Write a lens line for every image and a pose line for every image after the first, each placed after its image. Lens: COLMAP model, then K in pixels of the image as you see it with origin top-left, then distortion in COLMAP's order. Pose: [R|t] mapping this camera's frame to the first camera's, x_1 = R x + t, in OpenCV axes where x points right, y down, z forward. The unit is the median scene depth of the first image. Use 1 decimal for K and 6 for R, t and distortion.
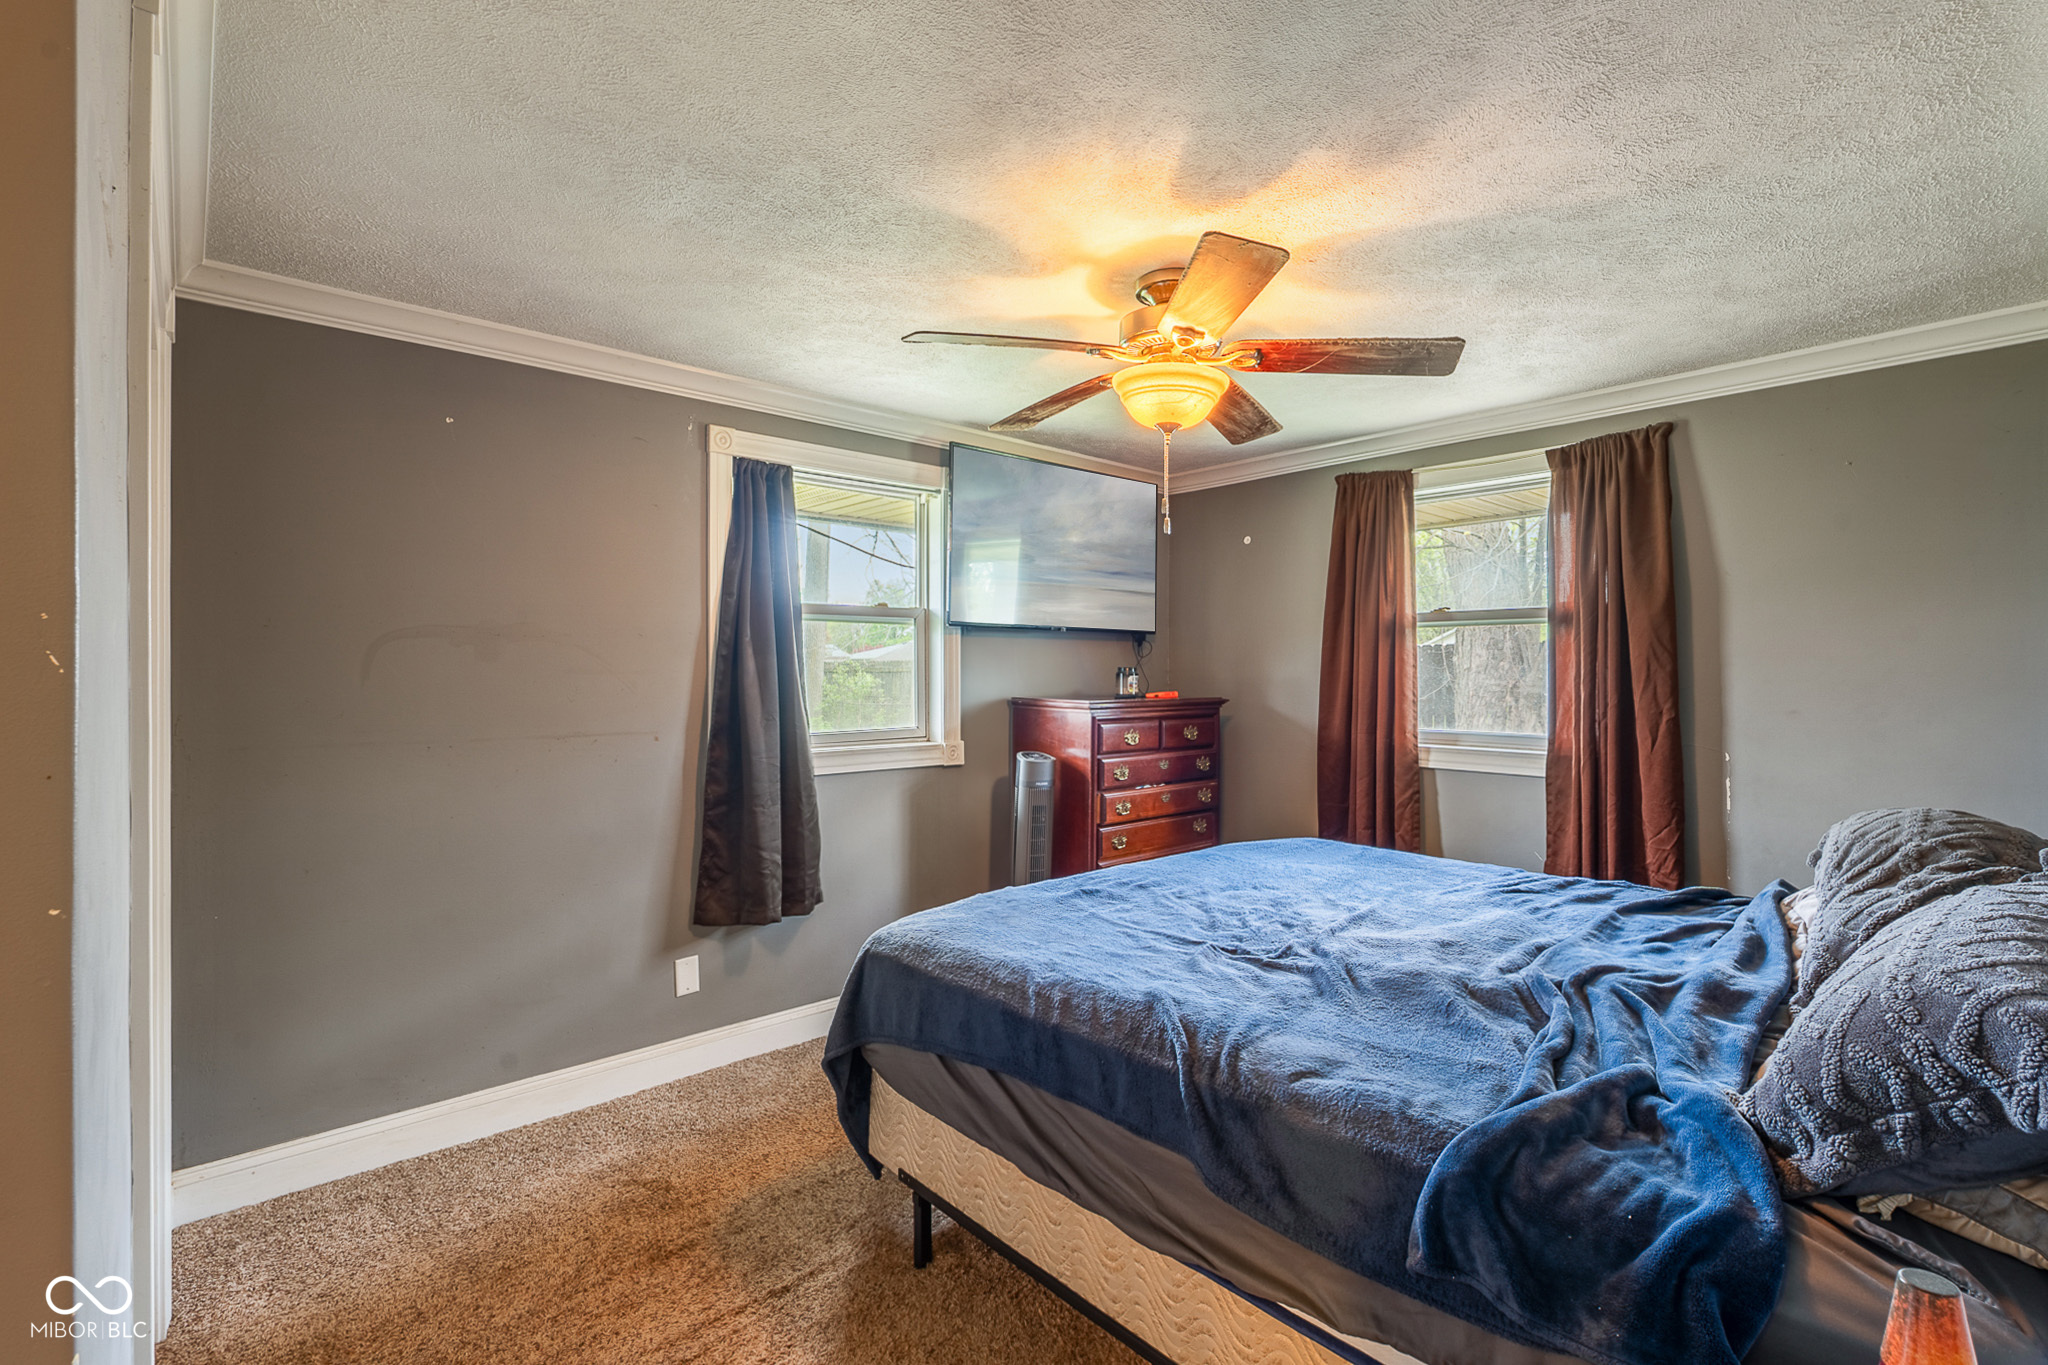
lens RADIAL K [[940.5, 0, 1020.4], [0, 940.5, 689.5], [0, 0, 1]] dist [0.004565, -0.000572]
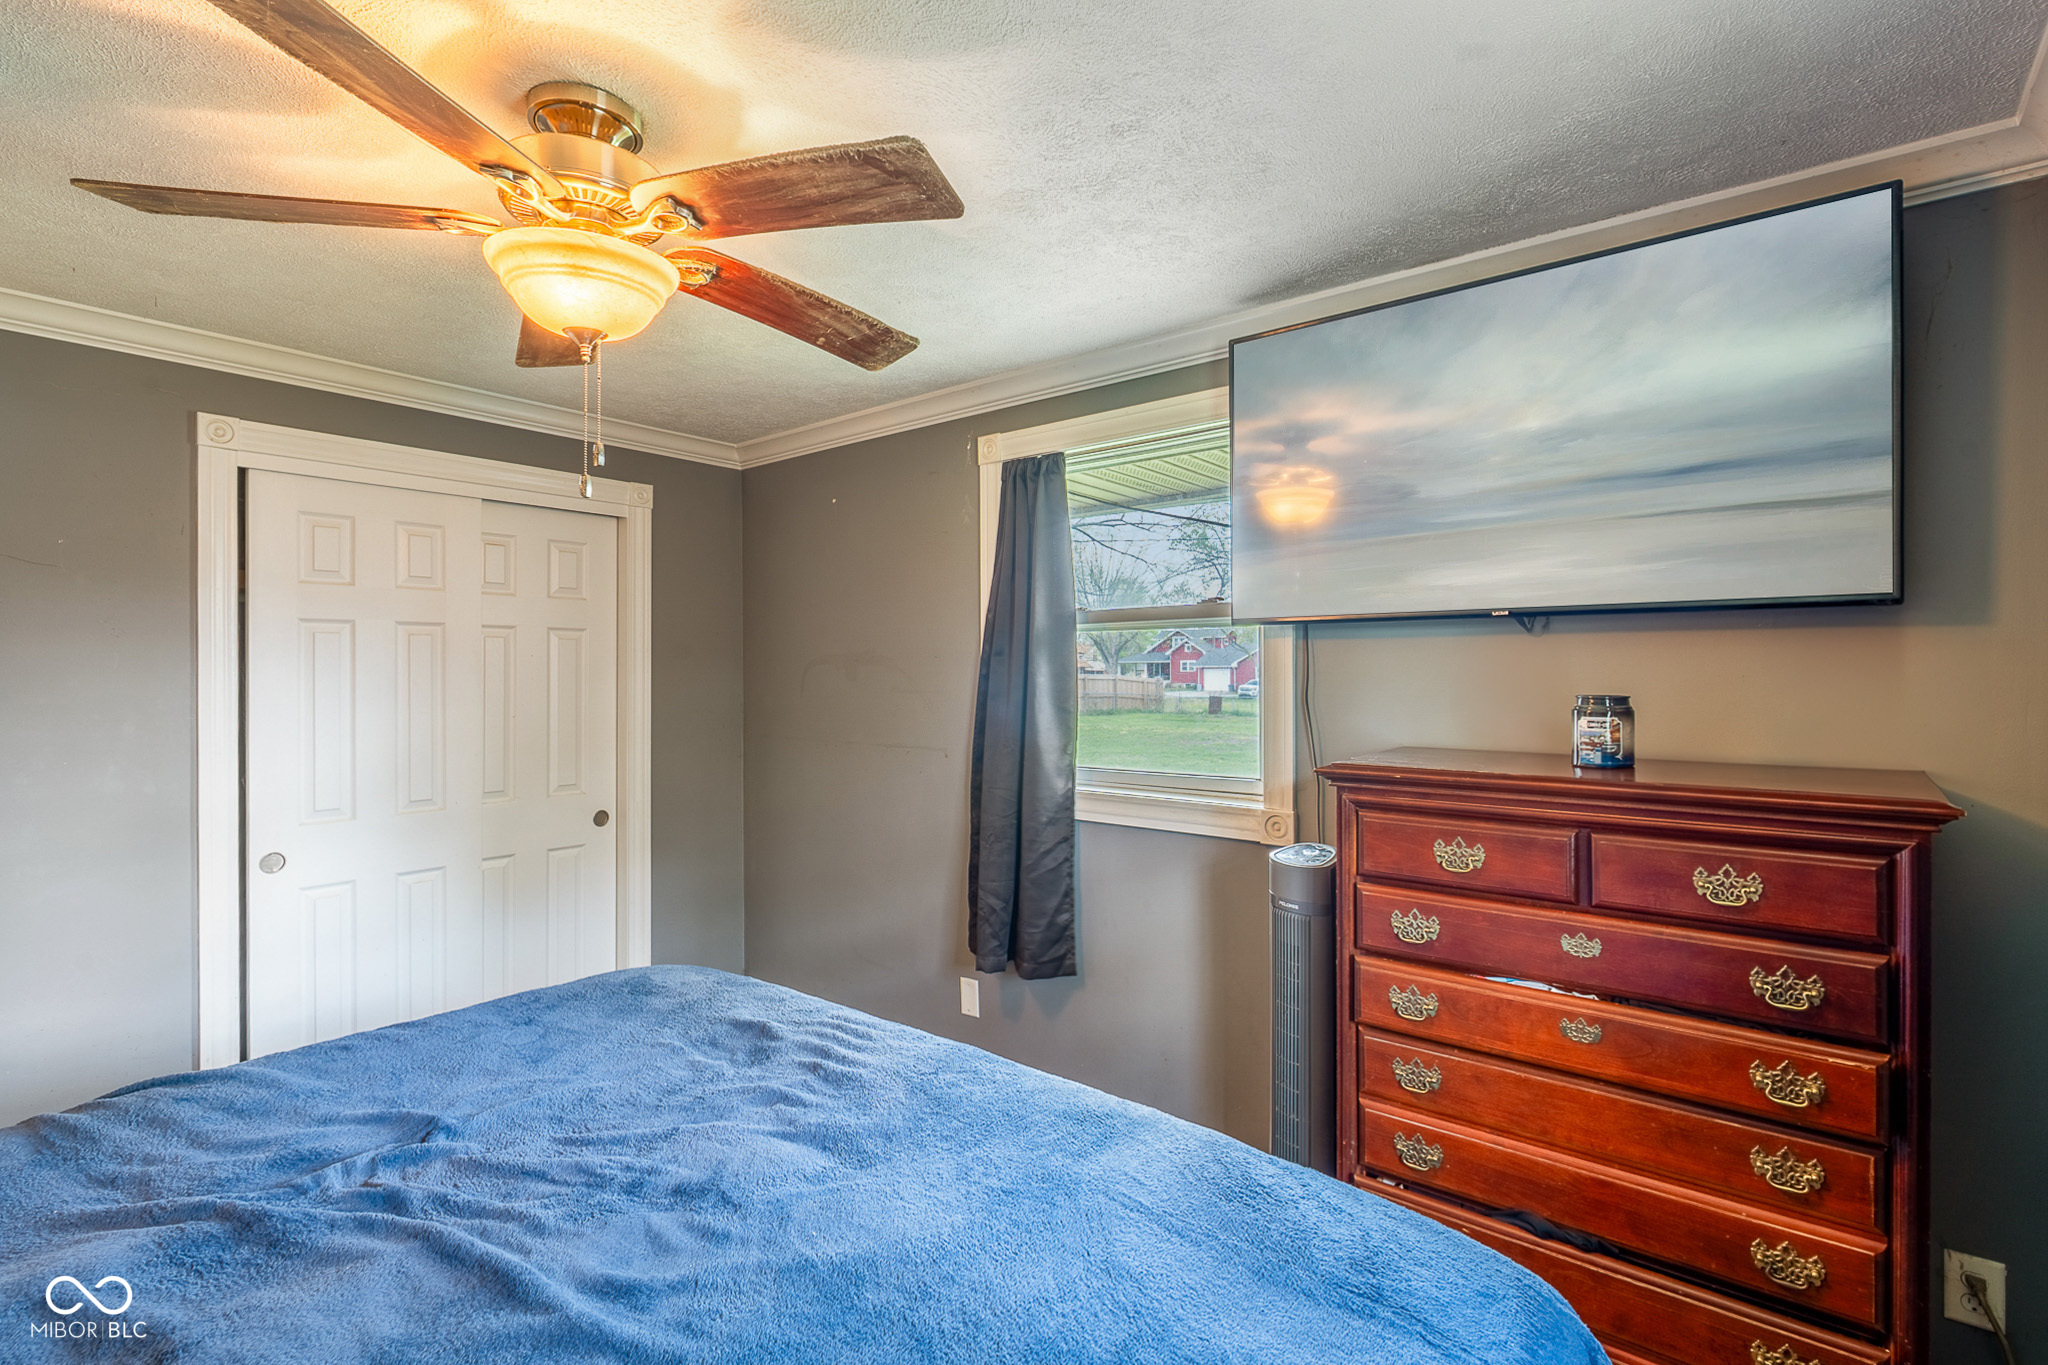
lens RADIAL K [[940.5, 0, 1022.7], [0, 940.5, 687.7], [0, 0, 1]] dist [0.004565, -0.000572]
pose [[0.165852, 0.012643, -0.986070, 0.534587], [-0.022936, 0.999697, 0.008960, -0.027918], [0.985884, 0.021131, 0.166092, 0.746576]]
